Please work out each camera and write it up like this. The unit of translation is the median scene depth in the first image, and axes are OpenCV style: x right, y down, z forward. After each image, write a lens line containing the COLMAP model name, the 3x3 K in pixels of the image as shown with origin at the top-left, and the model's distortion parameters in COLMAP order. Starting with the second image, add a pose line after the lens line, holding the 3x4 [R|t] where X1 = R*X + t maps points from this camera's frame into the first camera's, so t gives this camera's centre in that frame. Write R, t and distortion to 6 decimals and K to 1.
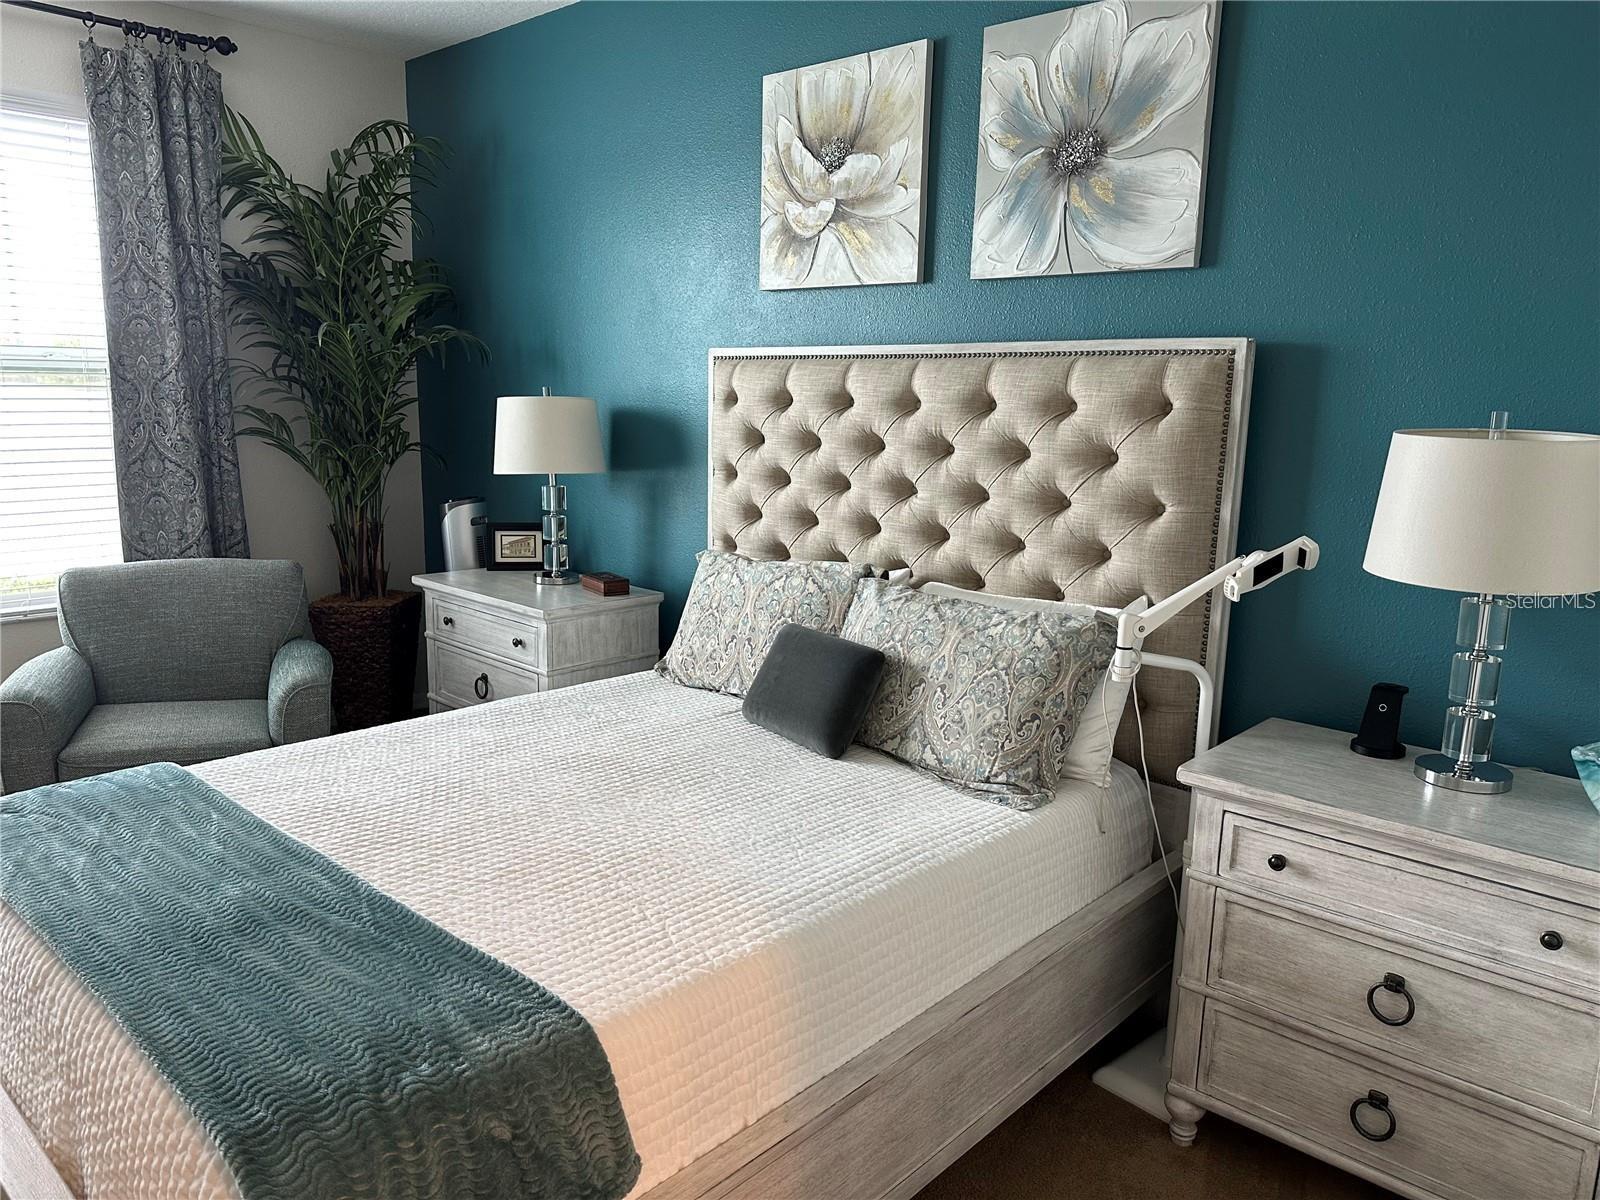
lens RADIAL K [[1122.4, 0, 797.3], [0, 1122.4, 613.5], [0, 0, 1]] dist [0.044484, -0.032747]
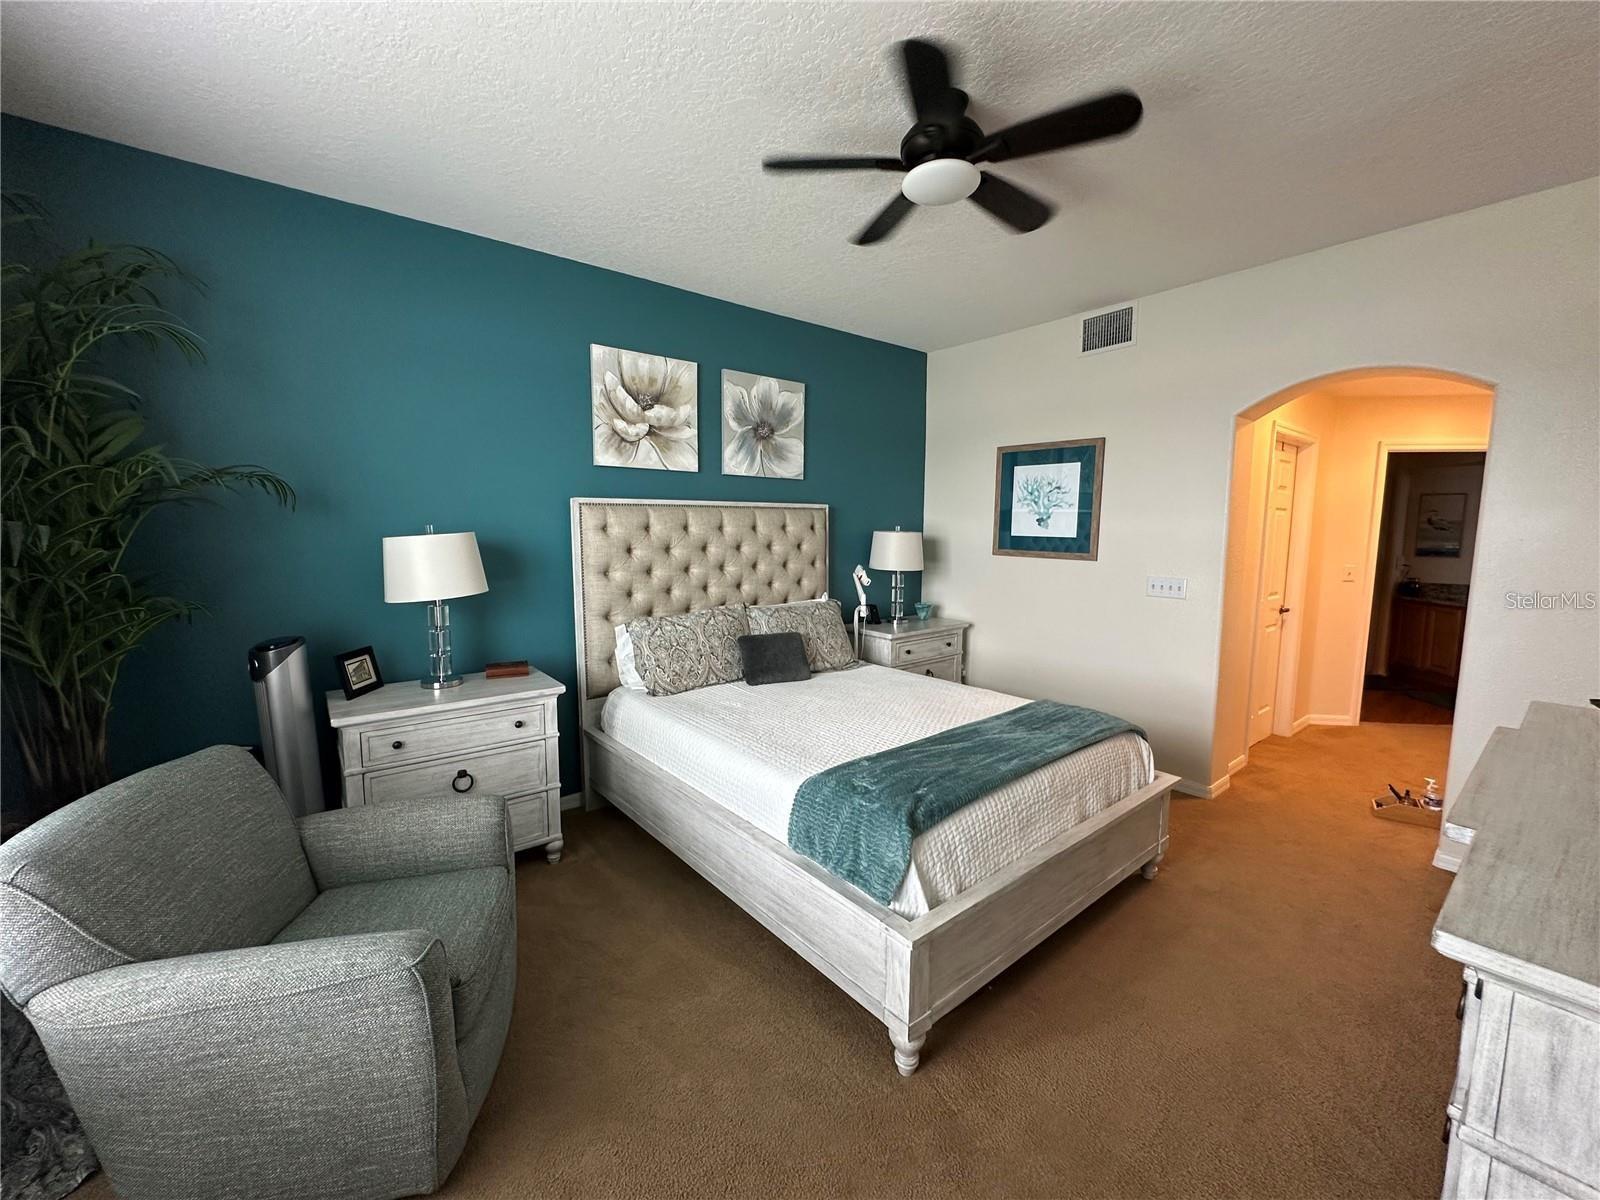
lens RADIAL K [[640.1, 0, 796.4], [0, 640.1, 587.8], [0, 0, 1]] dist [-0.001858, 0.000857]
pose [[0.150712, -0.147195, 0.977558, -1.087941], [0.170864, 0.977850, 0.120896, -0.196679], [-0.973700, 0.148809, 0.172524, 0.649433]]
